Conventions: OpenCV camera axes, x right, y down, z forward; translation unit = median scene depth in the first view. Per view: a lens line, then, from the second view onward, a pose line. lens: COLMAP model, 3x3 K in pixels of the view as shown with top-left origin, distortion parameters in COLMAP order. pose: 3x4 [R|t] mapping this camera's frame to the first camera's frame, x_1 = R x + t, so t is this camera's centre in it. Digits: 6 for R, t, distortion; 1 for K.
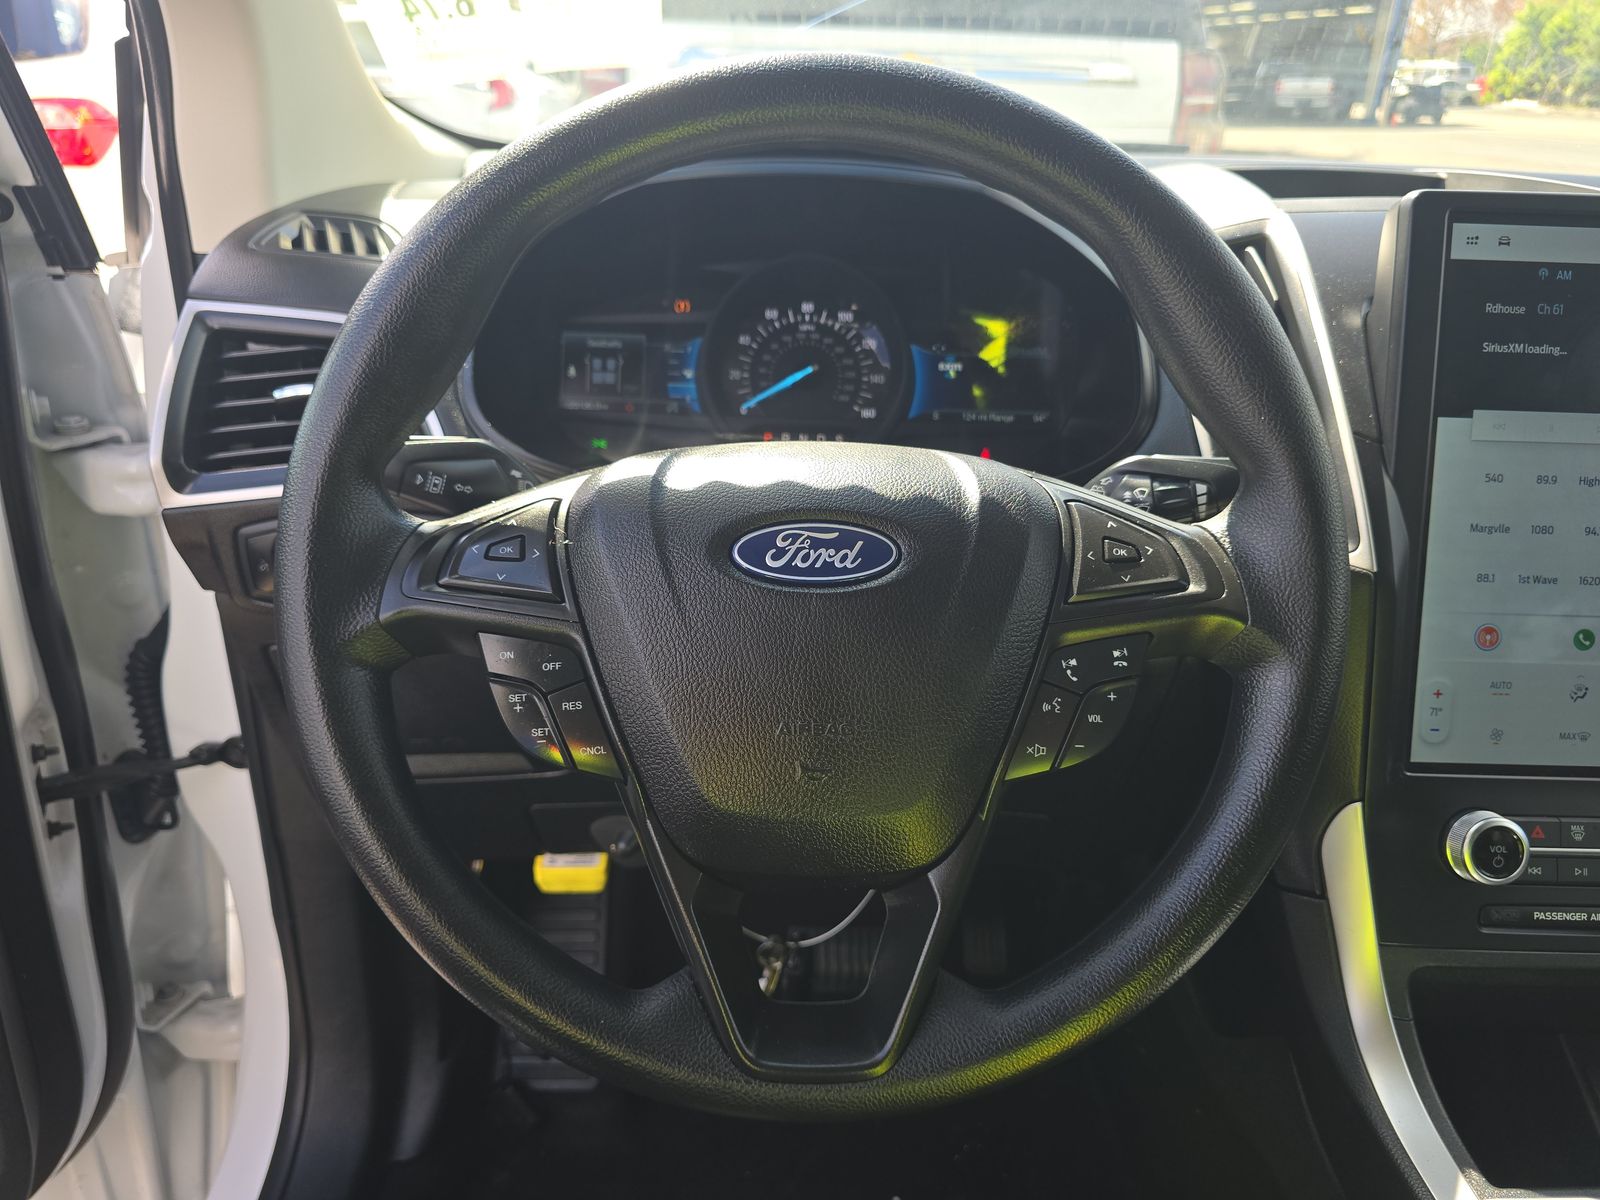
lens RADIAL K [[1074.6, 0, 795.5], [0, 1074.6, 593.5], [0, 0, 1]] dist [0.007932, -0.017200]
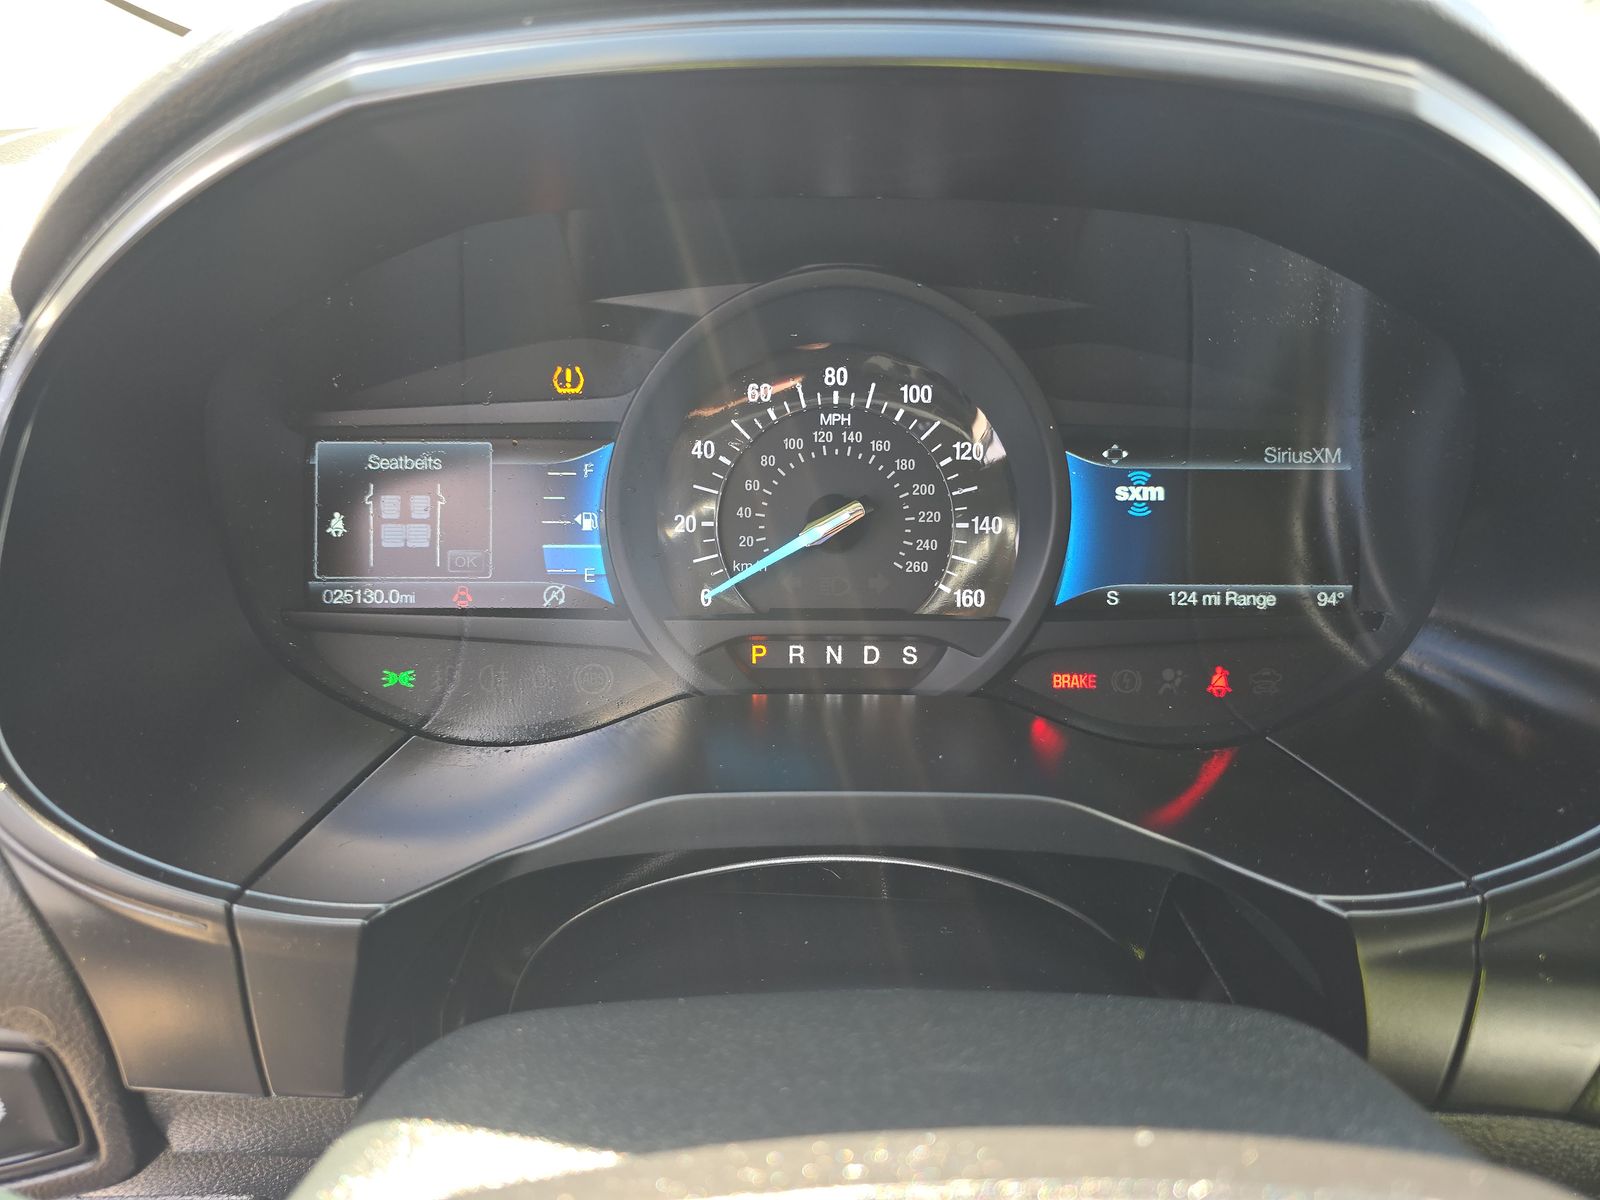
lens RADIAL K [[1074.6, 0, 806.7], [0, 1074.6, 595.3], [0, 0, 1]] dist [0.007932, -0.017200]
pose [[0.999647, -0.025534, 0.007275, -0.009287], [0.025282, 0.999141, 0.032840, -0.234135], [-0.008107, -0.032644, 0.999434, 0.664964]]
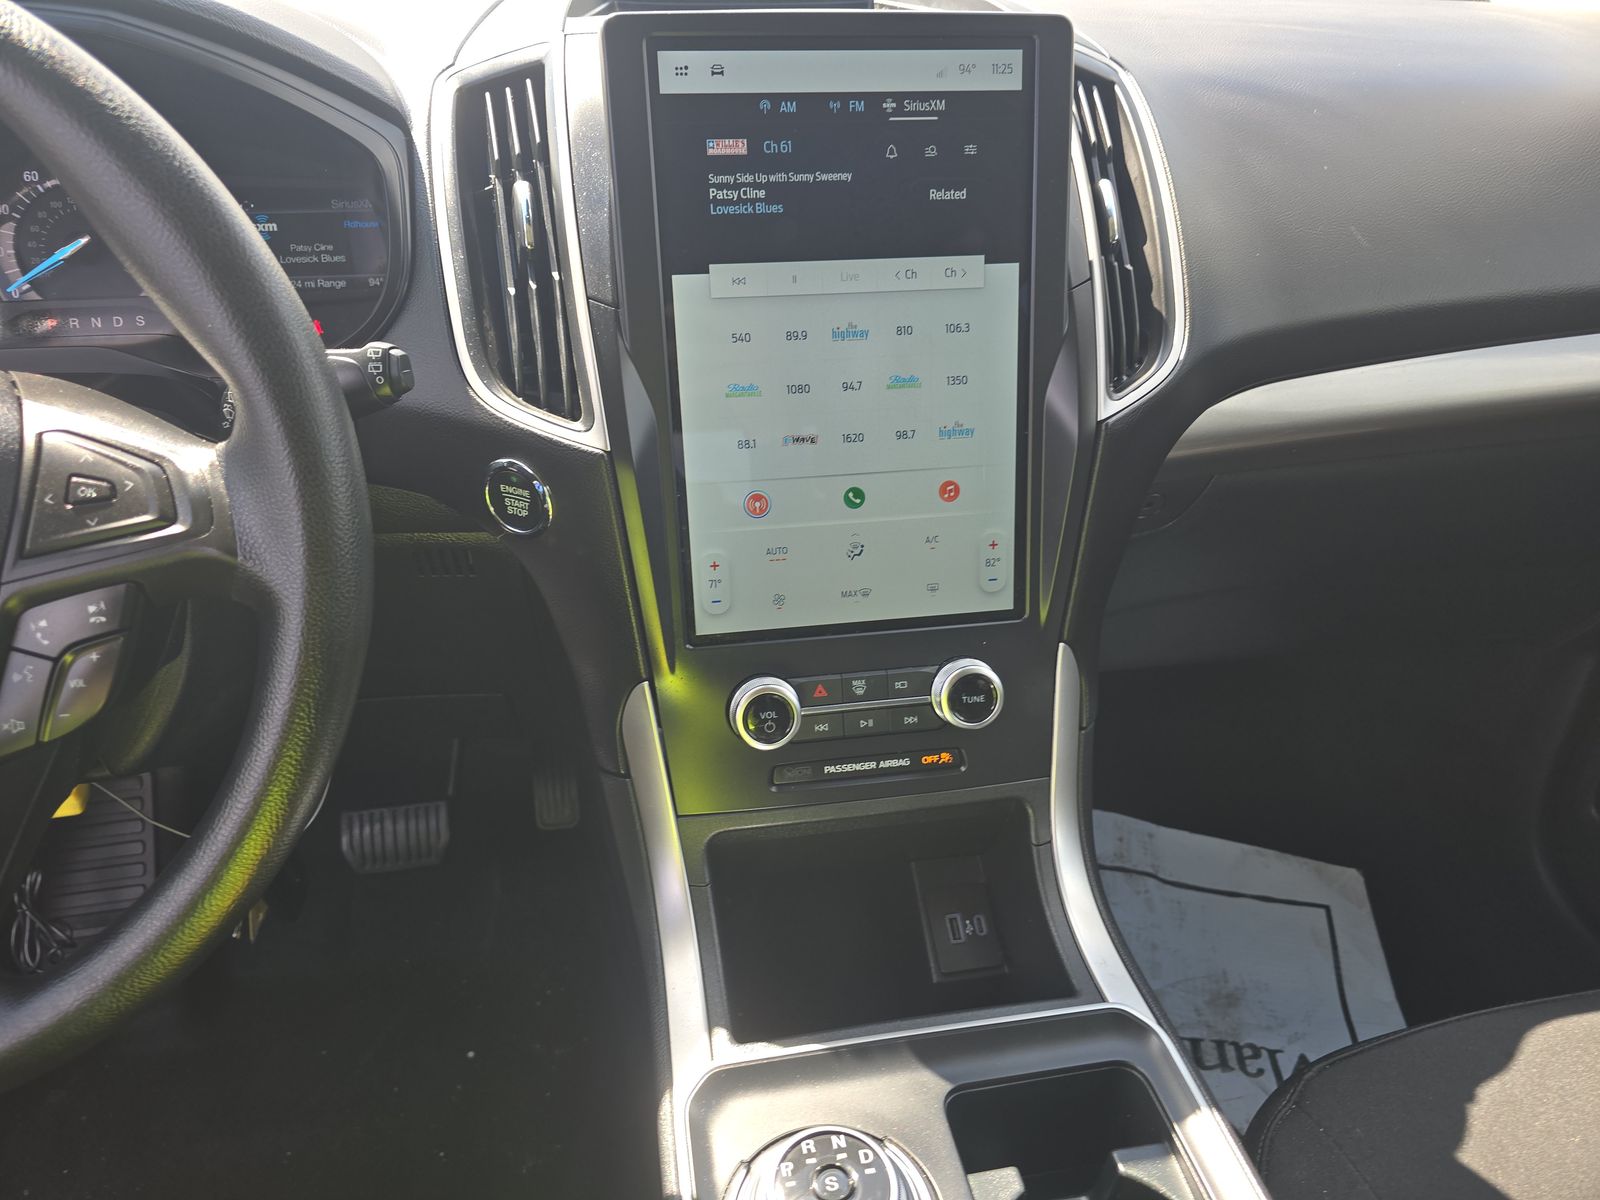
lens RADIAL K [[1074.6, 0, 790.4], [0, 1074.6, 604.7], [0, 0, 1]] dist [0.007932, -0.017200]
pose [[0.984062, -0.104999, 0.143516, 0.517298], [0.077767, 0.979905, 0.183683, -0.045978], [-0.159919, -0.169594, 0.972452, 0.030327]]
